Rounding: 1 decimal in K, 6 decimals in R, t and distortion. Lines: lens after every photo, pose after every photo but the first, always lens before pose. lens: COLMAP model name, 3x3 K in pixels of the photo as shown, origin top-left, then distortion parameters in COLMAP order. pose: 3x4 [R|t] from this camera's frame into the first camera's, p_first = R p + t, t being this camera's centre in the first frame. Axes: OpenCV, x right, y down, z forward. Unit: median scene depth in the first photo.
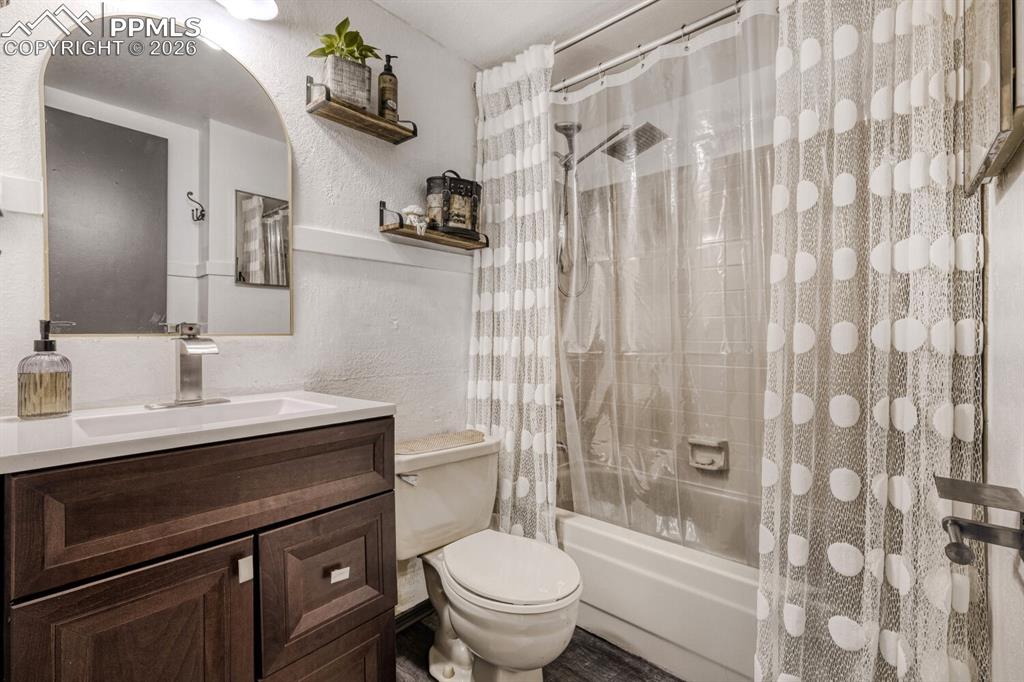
lens RADIAL K [[450.6, 0, 512.0], [0, 450.6, 341.0], [0, 0, 1]] dist [0.000024, 0.000108]
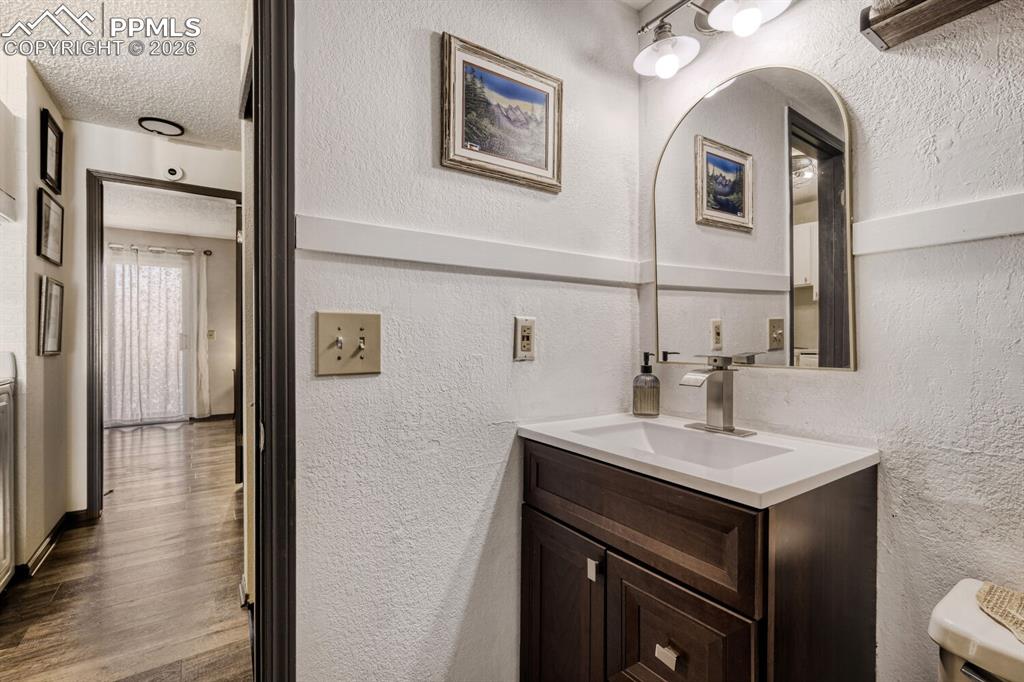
lens RADIAL K [[451.1, 0, 500.7], [0, 451.1, 332.8], [0, 0, 1]] dist [0.001455, 0.000672]
pose [[-0.254943, -0.004614, -0.966945, 0.569533], [-0.002140, 0.999989, -0.004208, -0.108183], [0.966954, 0.000996, -0.254950, 0.946157]]
